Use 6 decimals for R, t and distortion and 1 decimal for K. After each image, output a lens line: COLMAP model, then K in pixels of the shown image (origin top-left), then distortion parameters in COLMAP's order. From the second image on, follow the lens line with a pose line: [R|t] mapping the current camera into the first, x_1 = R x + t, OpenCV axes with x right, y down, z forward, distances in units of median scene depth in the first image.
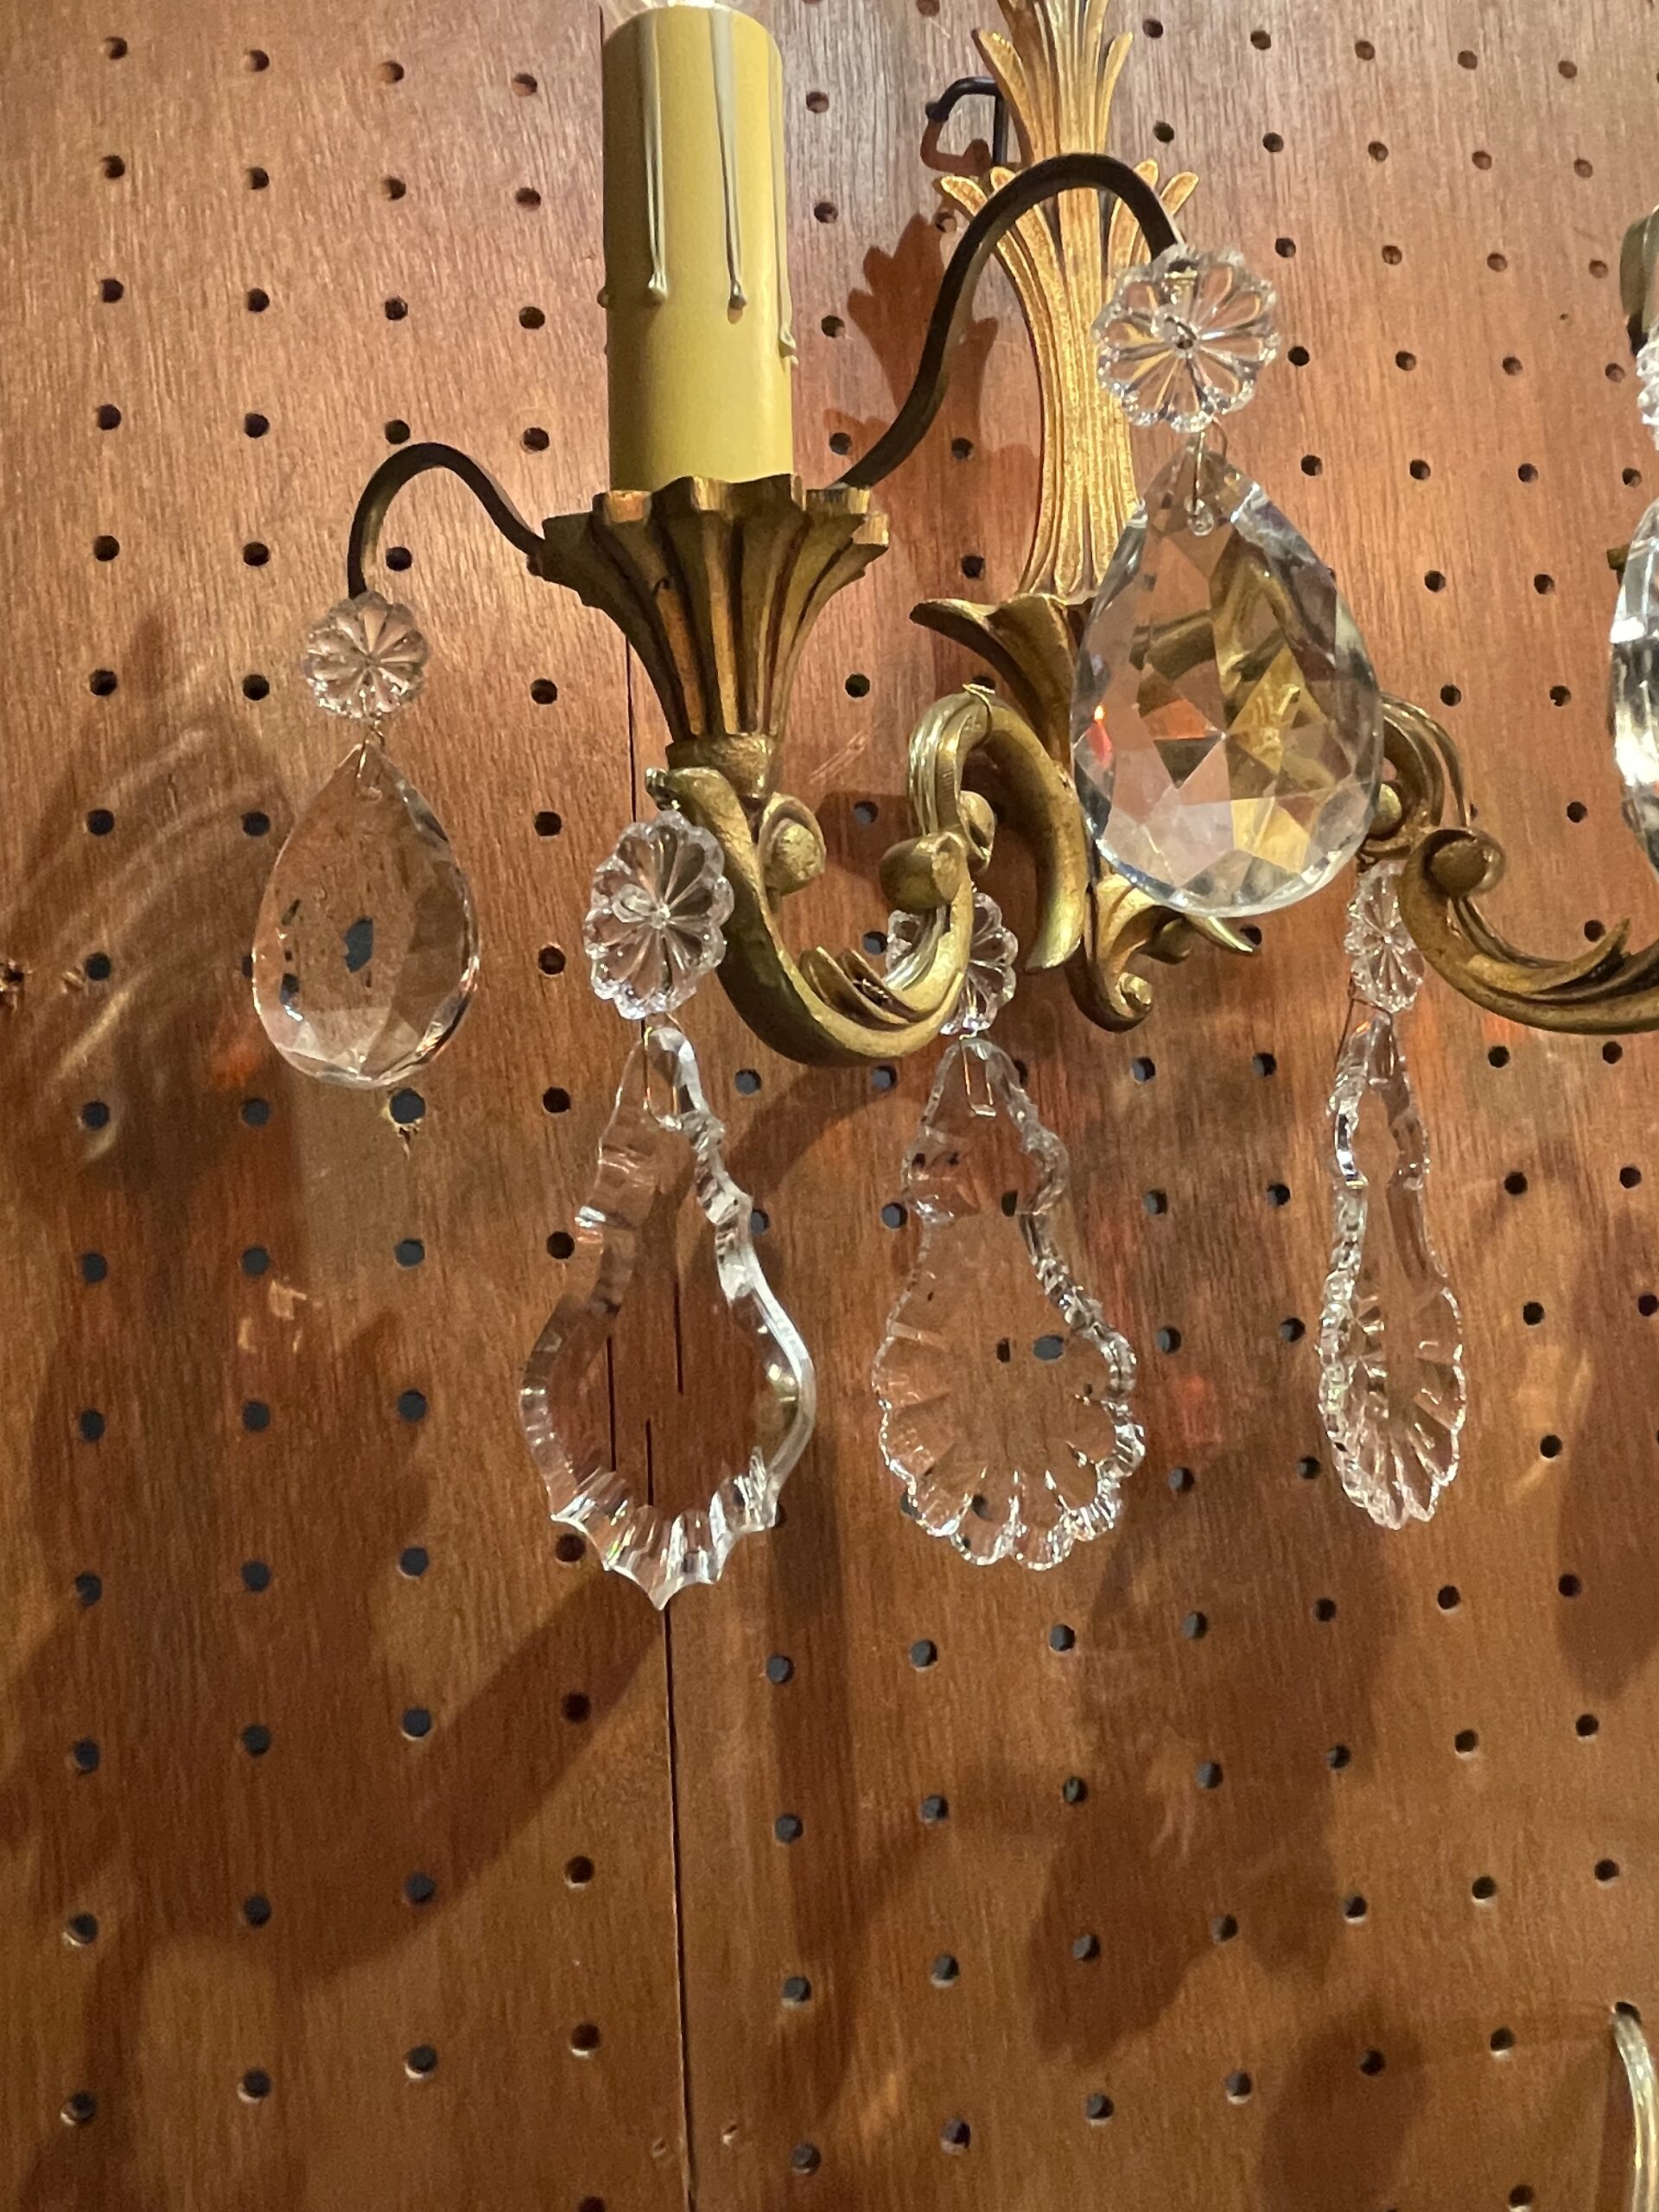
lens RADIAL K [[1771.7, 0, 821.3], [0, 1771.7, 1026.0], [0, 0, 1]] dist [-0.013012, 0.006782]
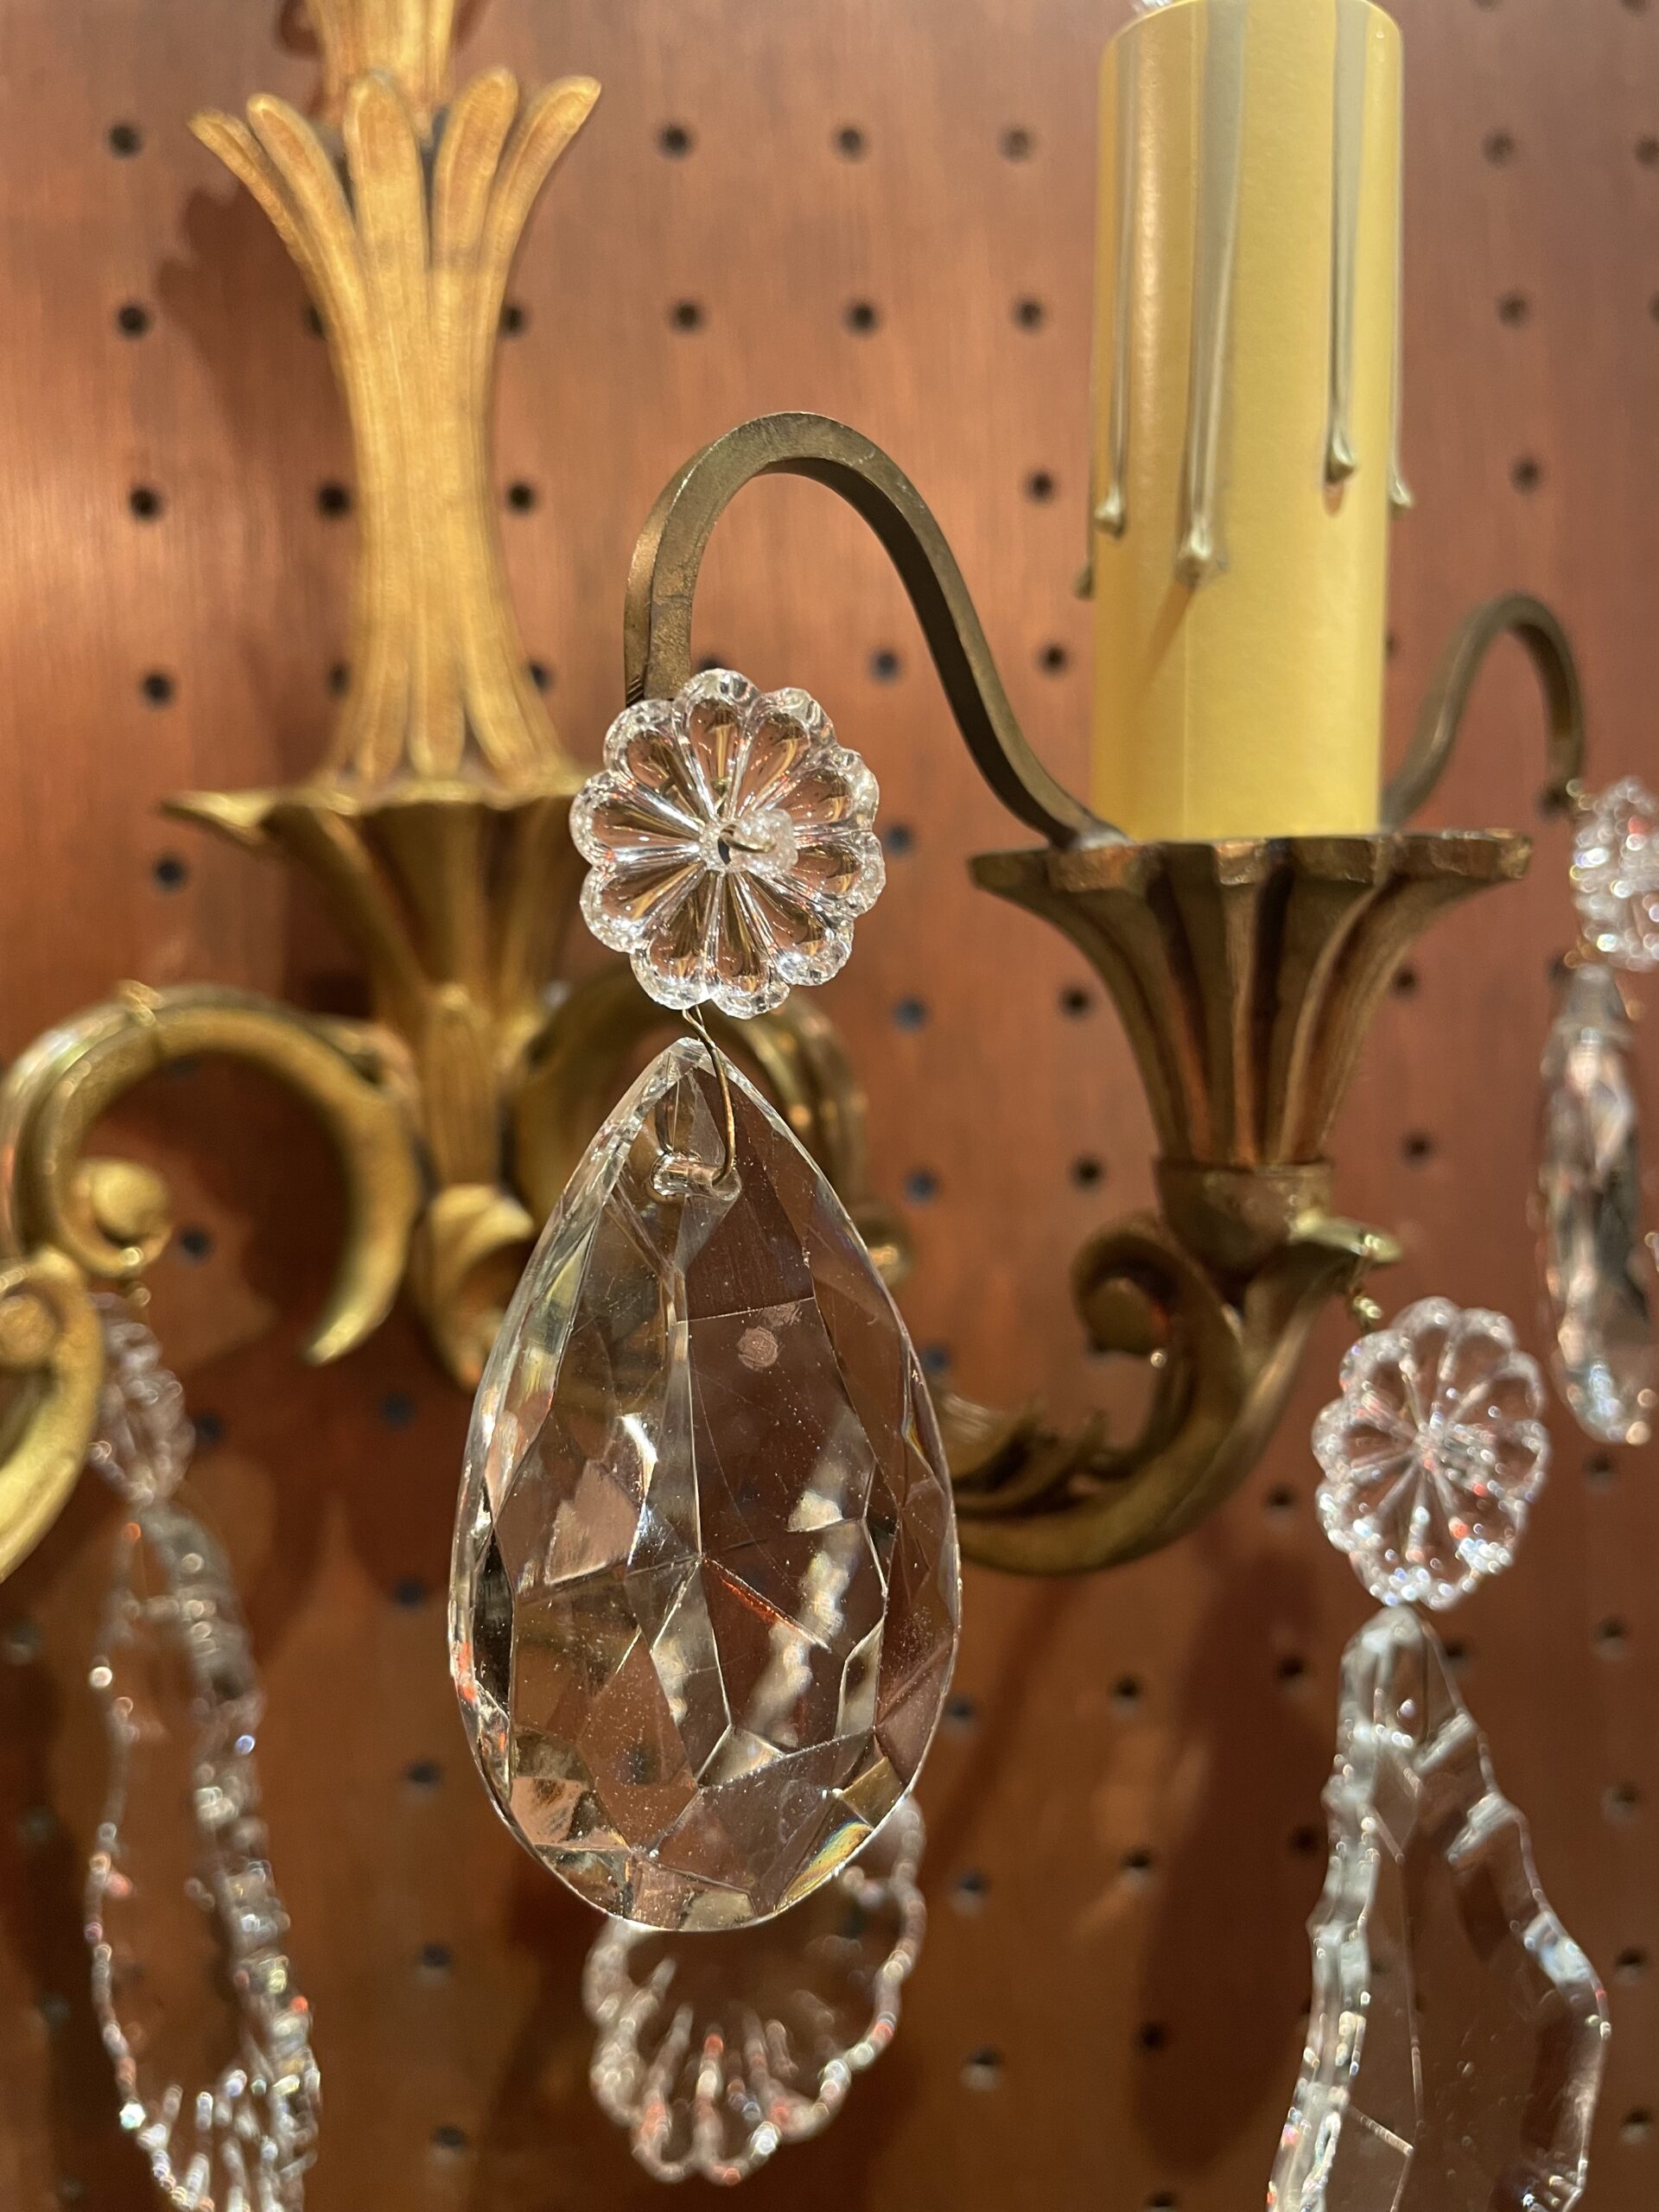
lens RADIAL K [[1797.6, 0, 829.5], [0, 1797.6, 1106.0], [0, 0, 1]] dist [0.093504, -0.174497]
pose [[0.997862, -0.003230, -0.065282, 0.371261], [0.014888, 0.983756, 0.178890, -0.253013], [0.063644, -0.179480, 0.981701, 0.314008]]
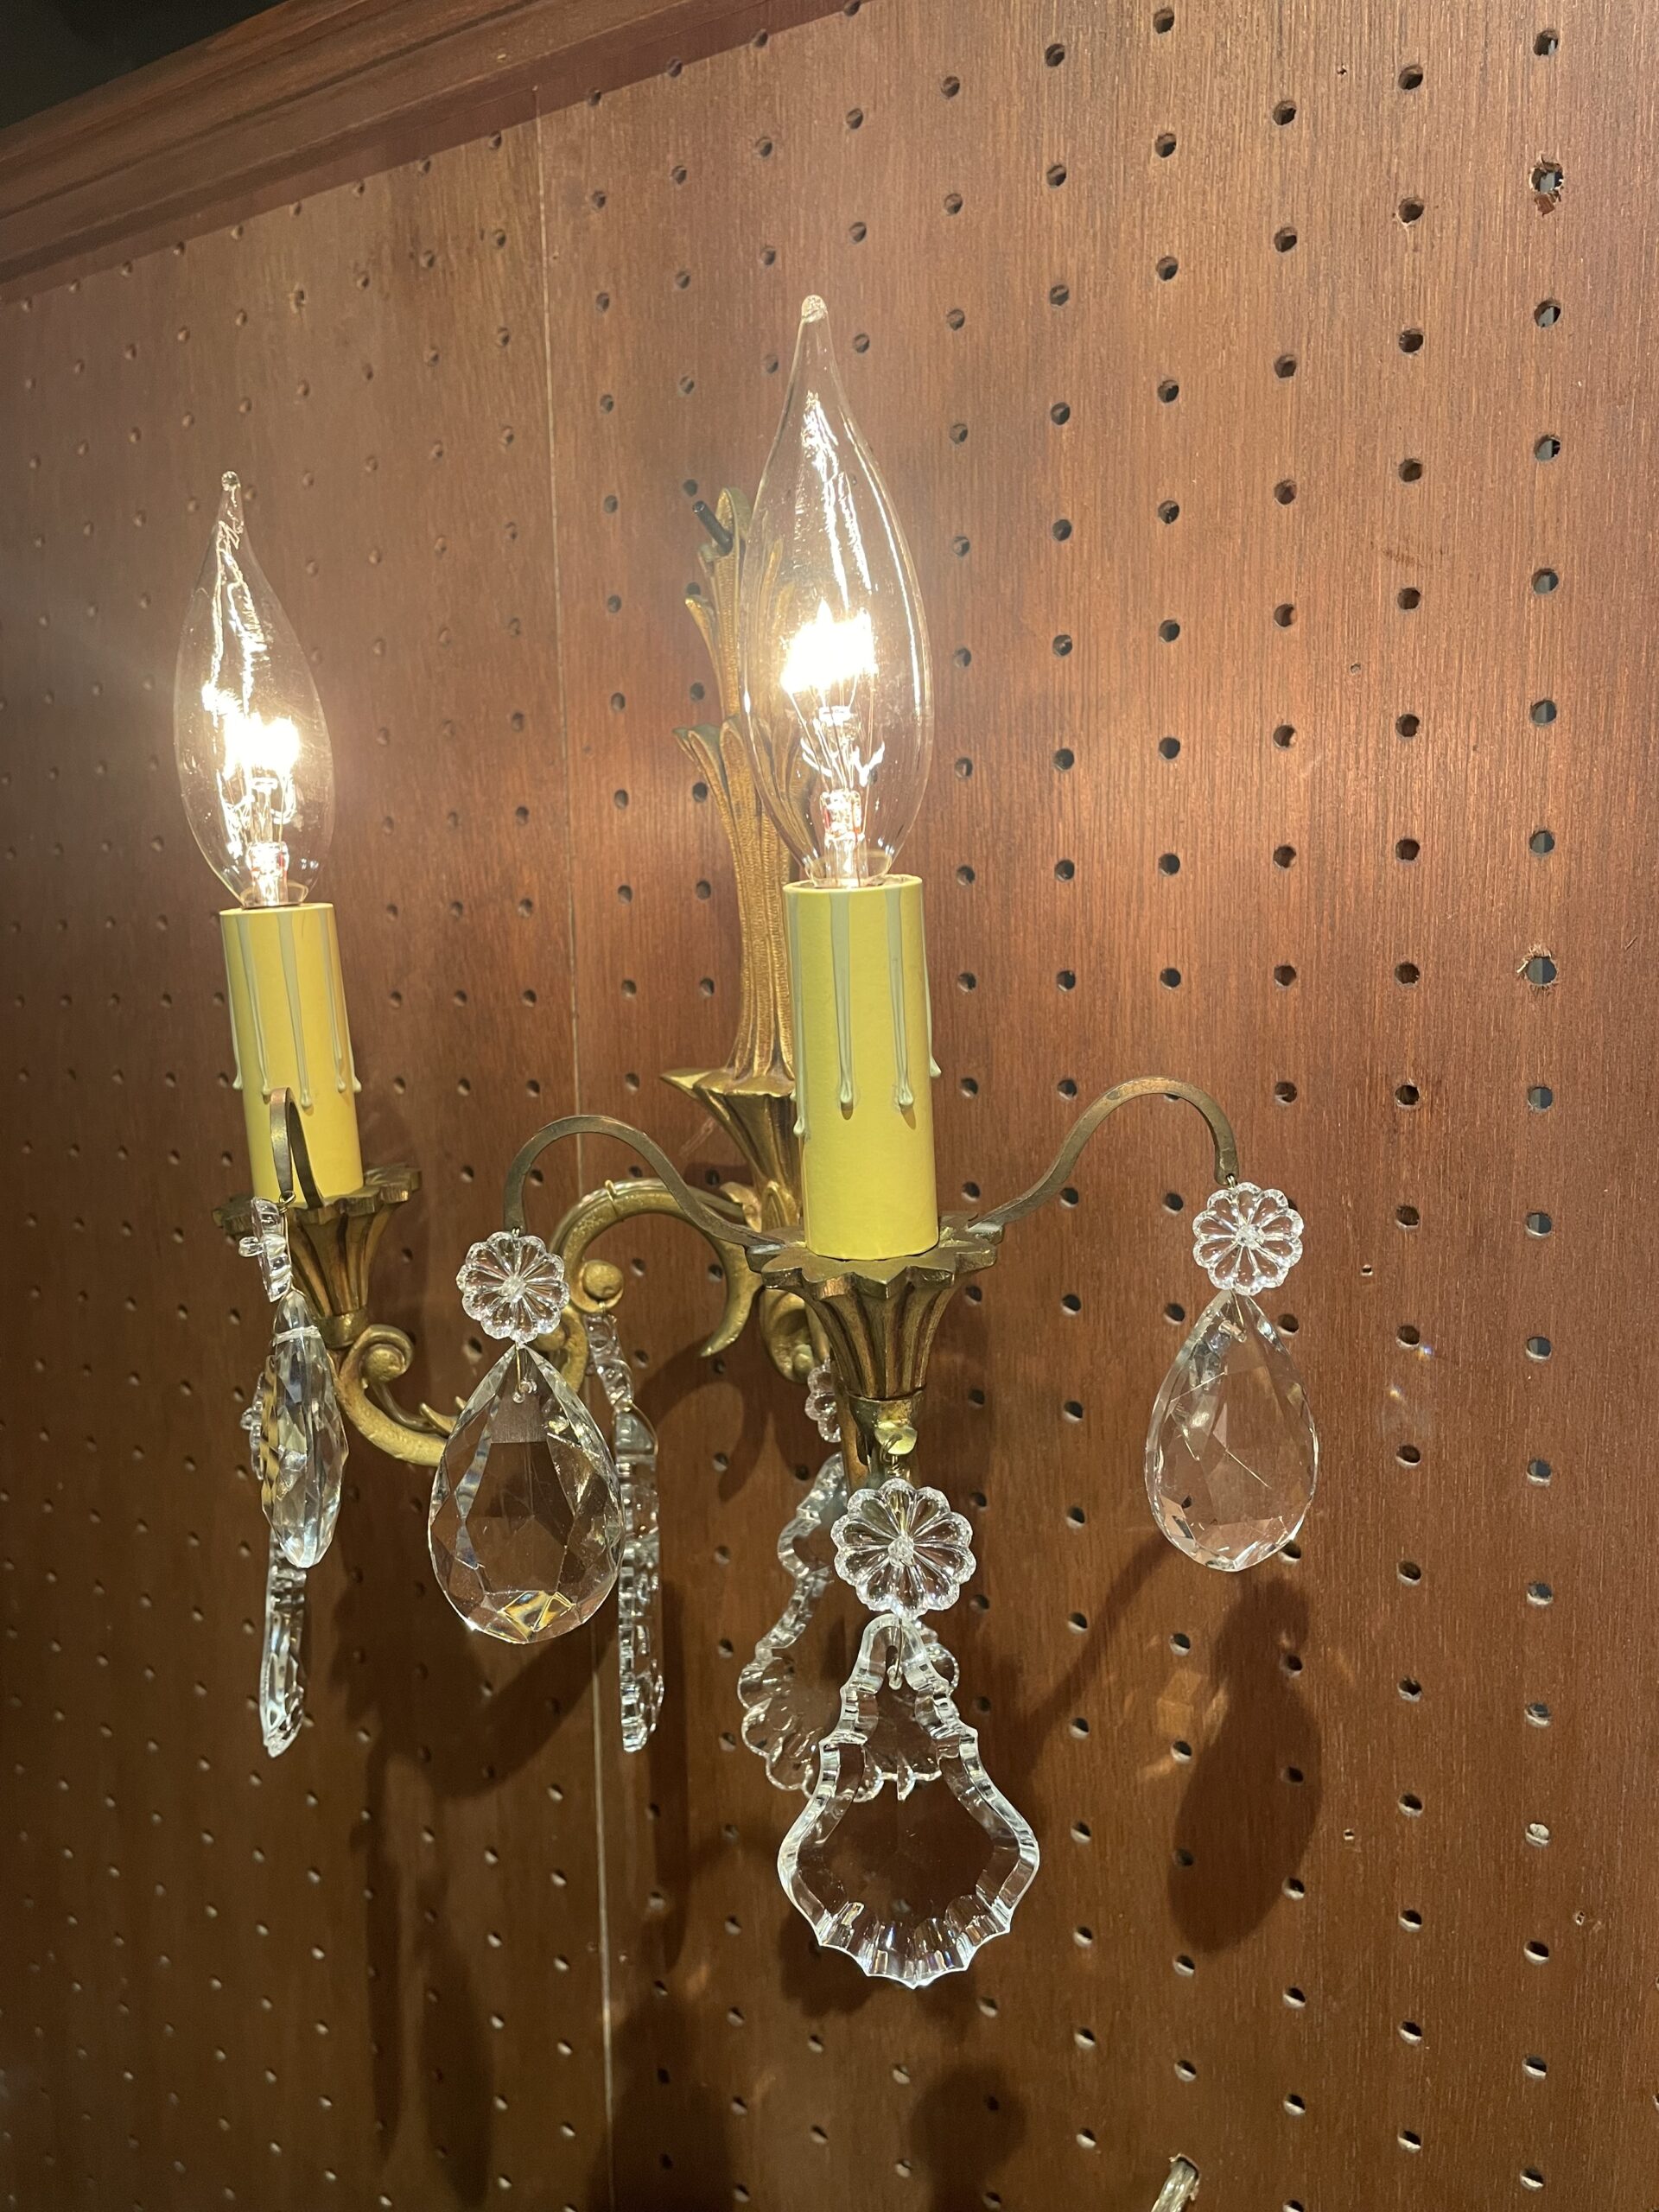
lens RADIAL K [[1713.5, 0, 802.1], [0, 1713.5, 1102.7], [0, 0, 1]] dist [0.083598, -0.147577]
pose [[0.730012, 0.099506, -0.676151, 1.085304], [0.102394, 0.962253, 0.252161, -0.563169], [0.675720, -0.253314, 0.692268, 0.139396]]
